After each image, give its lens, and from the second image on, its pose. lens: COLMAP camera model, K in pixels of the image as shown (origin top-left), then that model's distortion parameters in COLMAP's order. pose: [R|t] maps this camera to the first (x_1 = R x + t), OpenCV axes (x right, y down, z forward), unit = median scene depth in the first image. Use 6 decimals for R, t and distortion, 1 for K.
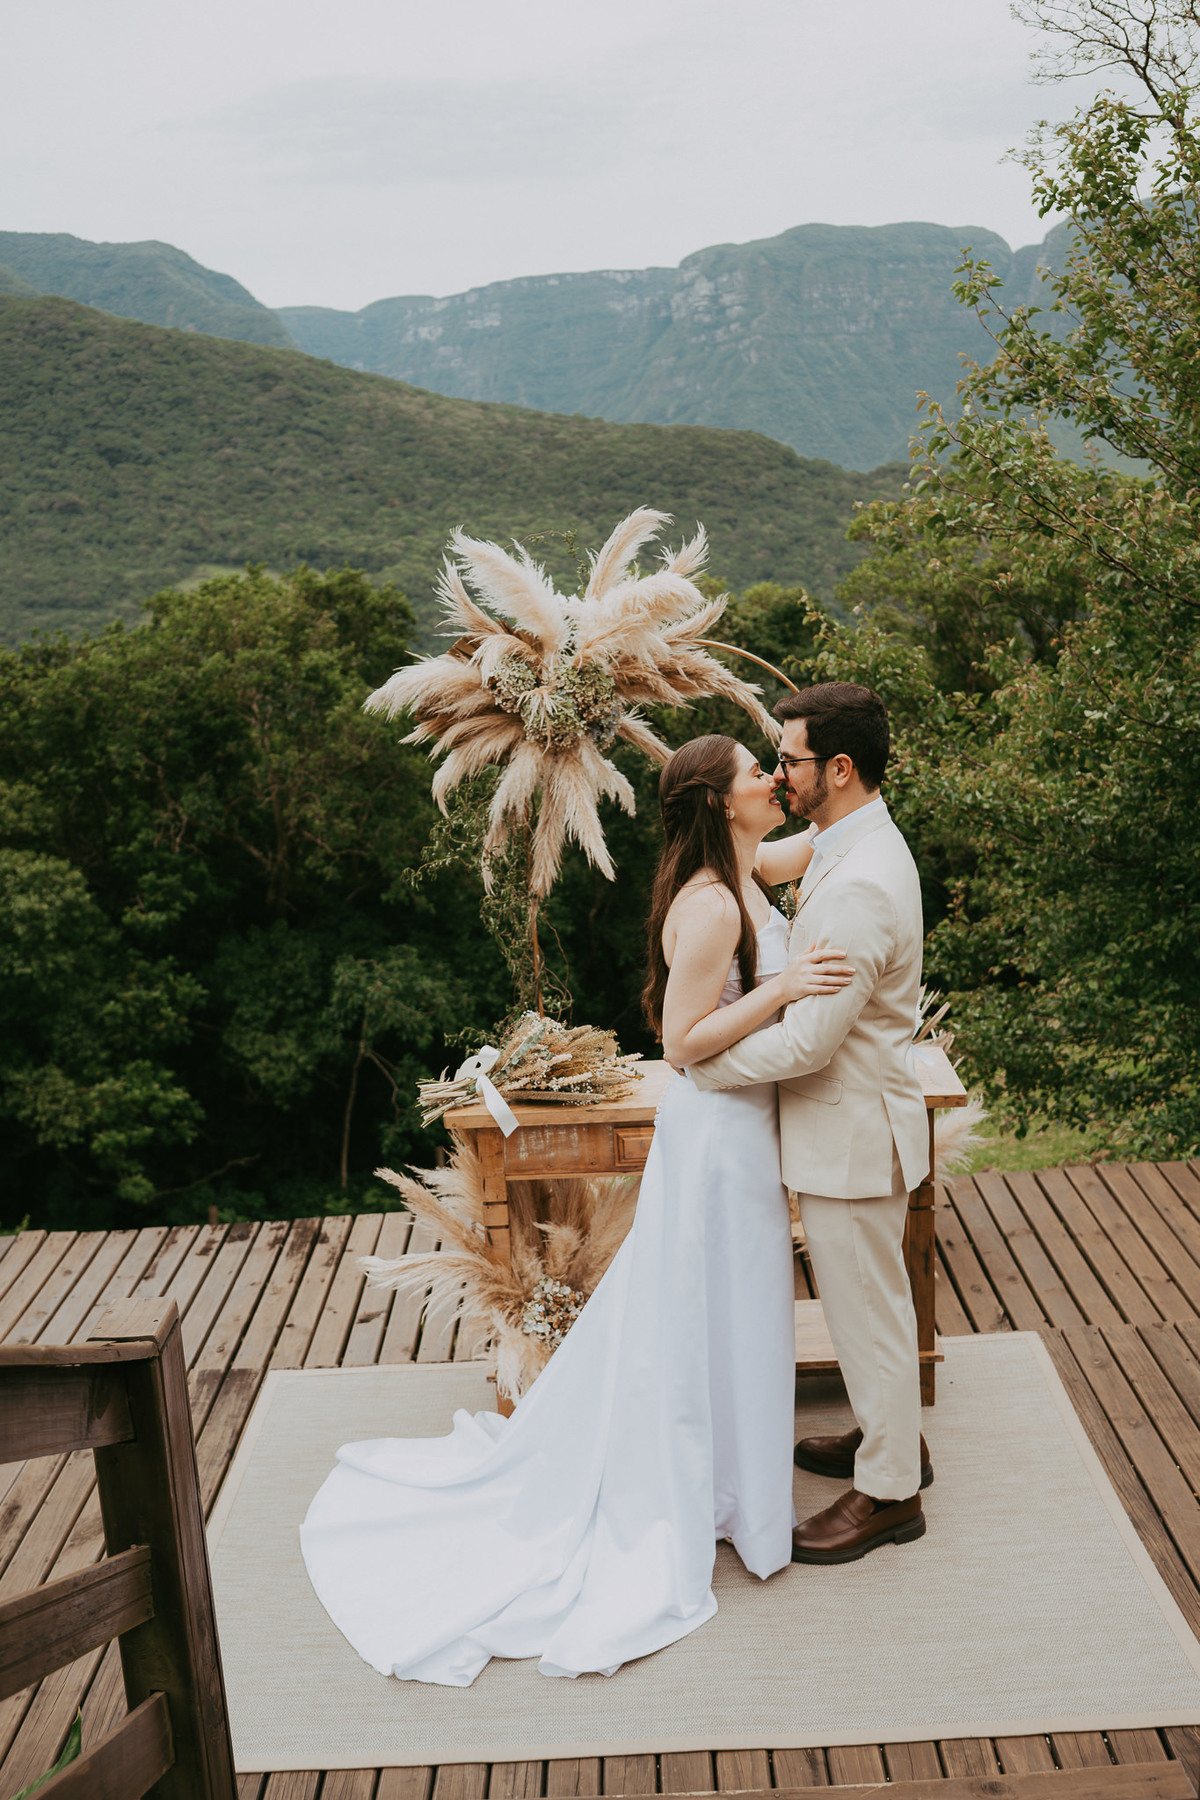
lens RADIAL K [[1730.9, 0, 609.5], [0, 1730.9, 897.9], [0, 0, 1]] dist [-0.101367, 0.101241]
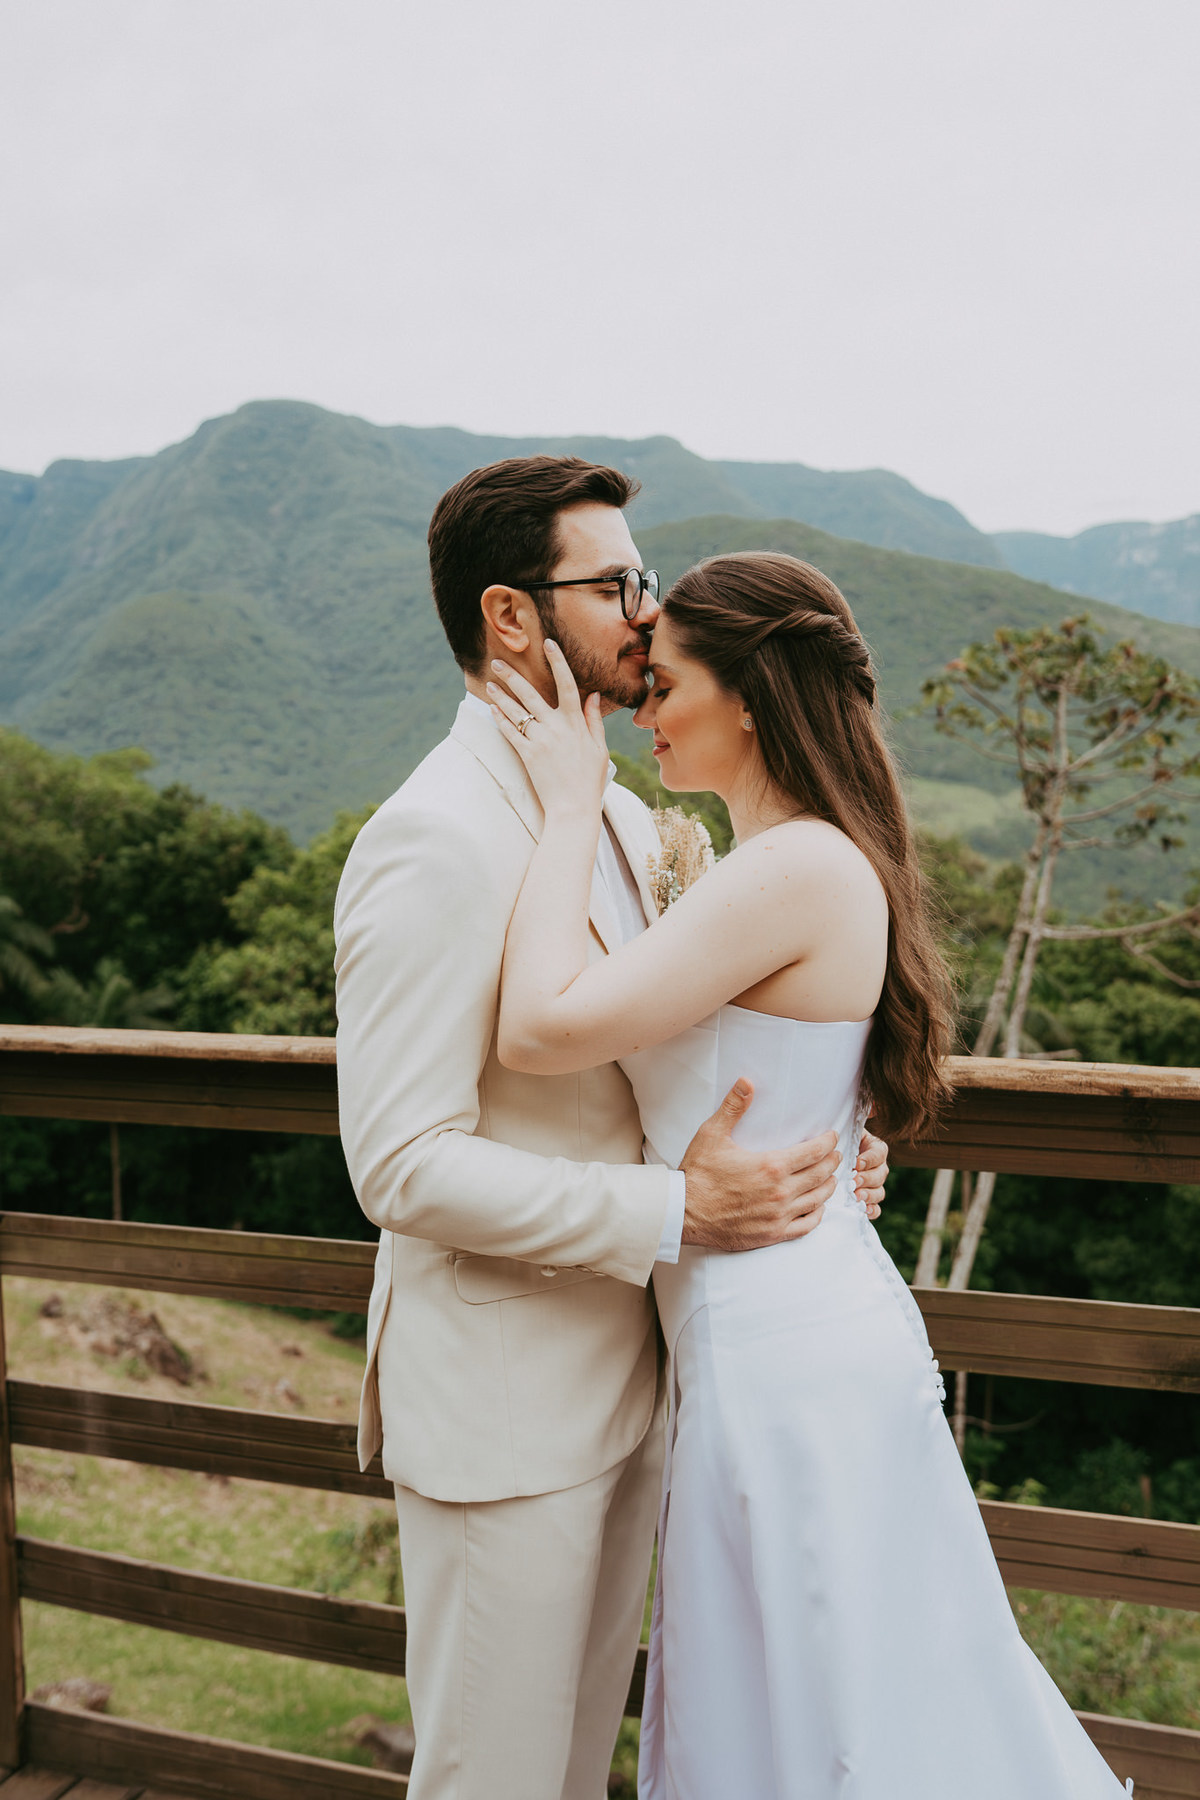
lens RADIAL K [[1736.1, 0, 592.6], [0, 1736.1, 917.2], [0, 0, 1]] dist [-0.102516, 0.108062]
pose [[0.920940, 0.076139, -0.382195, -0.333290], [-0.118206, 0.989101, -0.087787, 0.008872], [0.371345, 0.126024, 0.919903, -0.109960]]
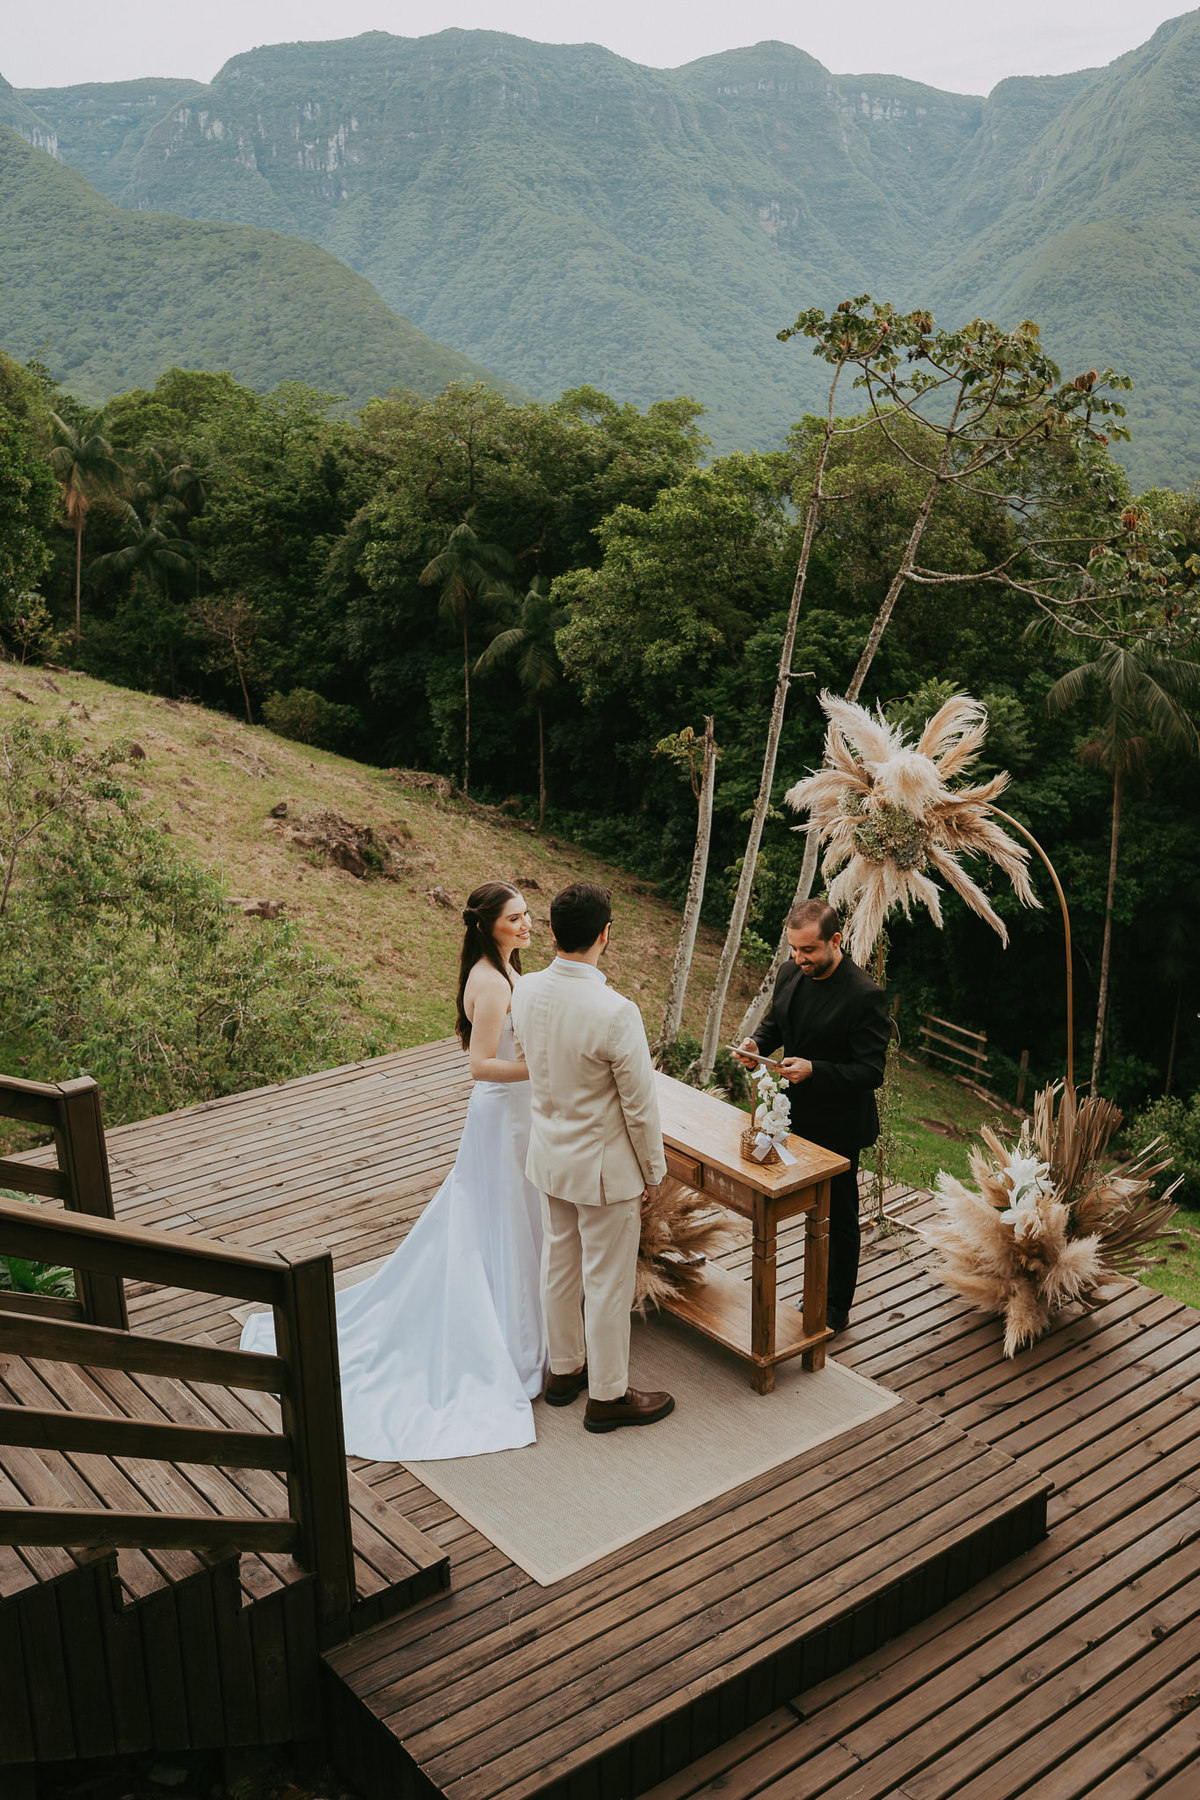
lens RADIAL K [[1727.1, 0, 595.8], [0, 1727.1, 893.6], [0, 0, 1]] dist [-0.098819, 0.097171]
pose [[0.605304, 0.258836, -0.752736, 0.144262], [-0.188738, 0.965357, 0.180177, -0.044667], [0.773295, 0.033008, 0.633186, -0.000230]]
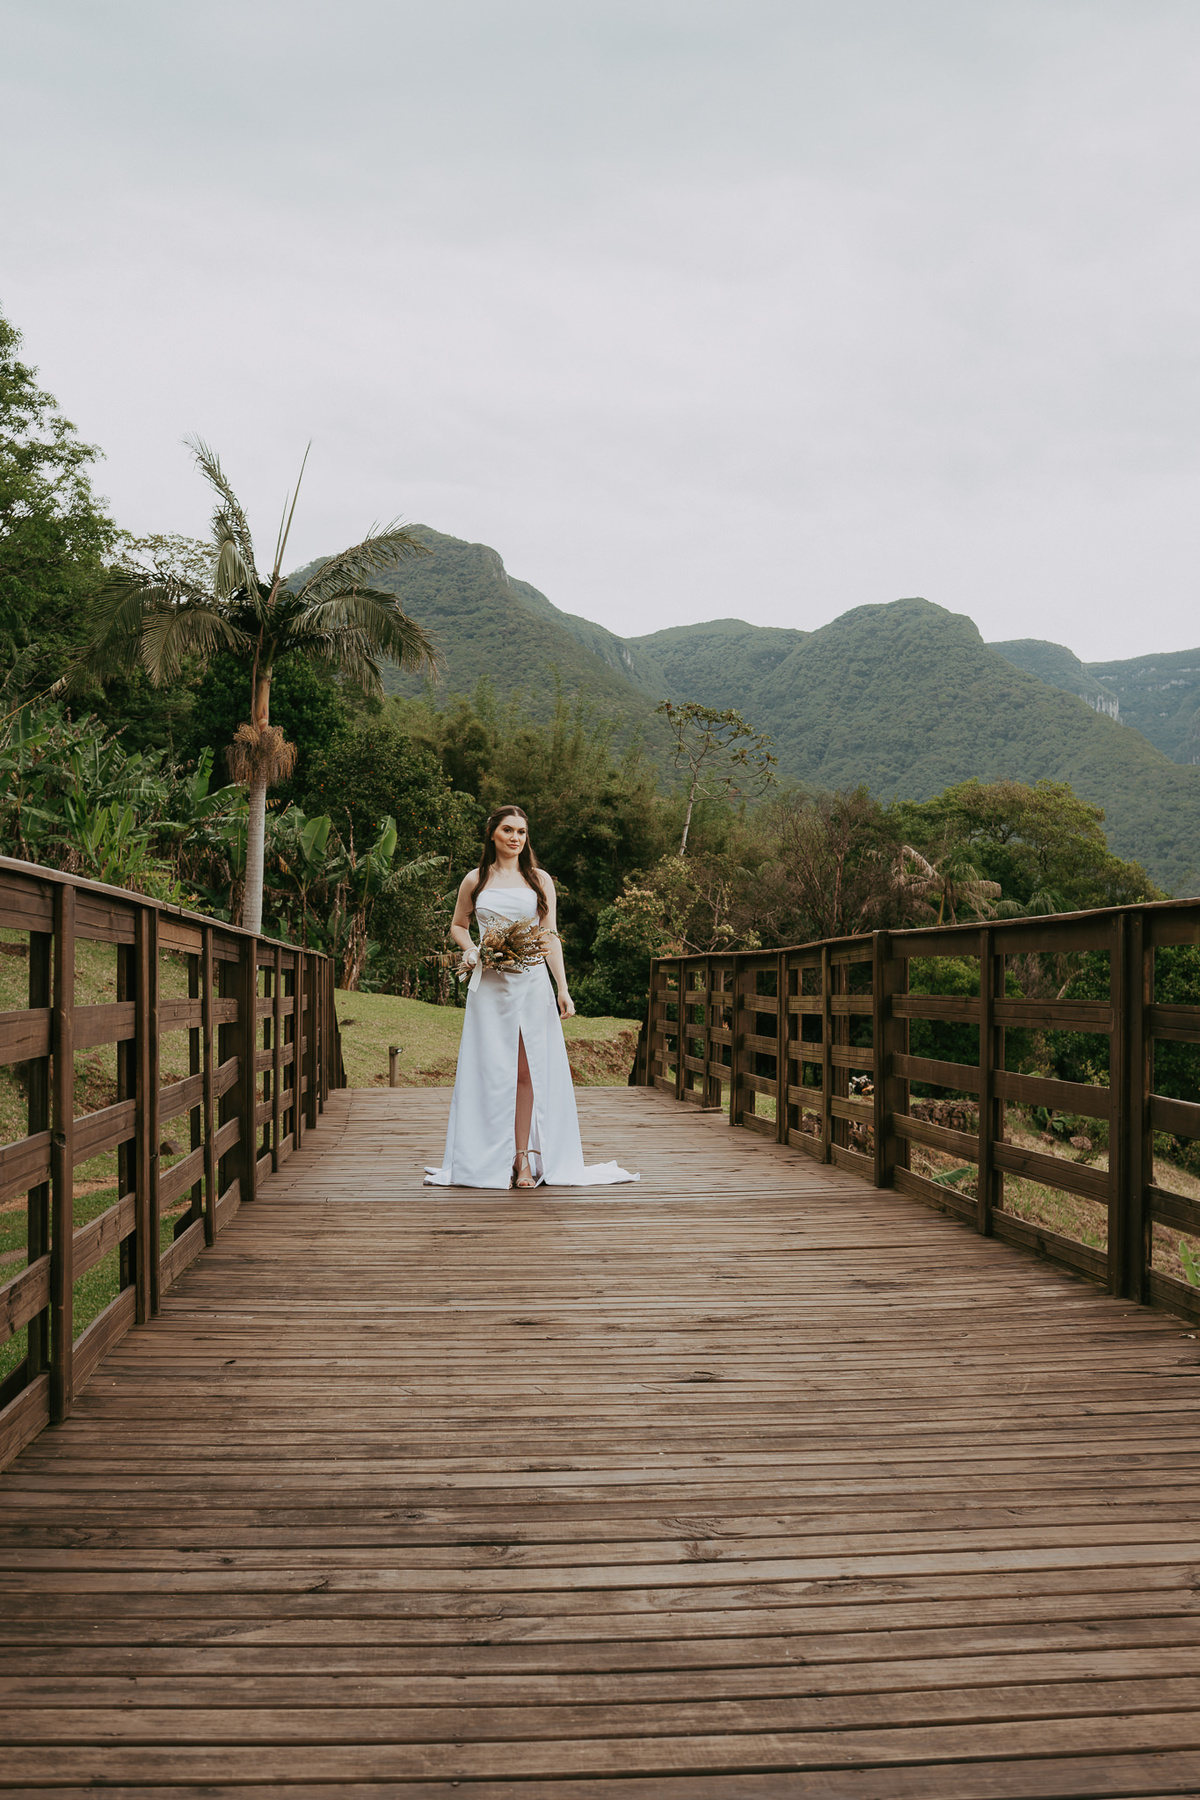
lens RADIAL K [[1730.9, 0, 609.5], [0, 1730.9, 897.9], [0, 0, 1]] dist [-0.101367, 0.101241]
pose [[0.078028, 0.016372, -0.996817, 0.061135], [-0.218270, 0.975888, -0.001058, -0.000234], [0.972764, 0.217658, 0.079720, -0.096204]]
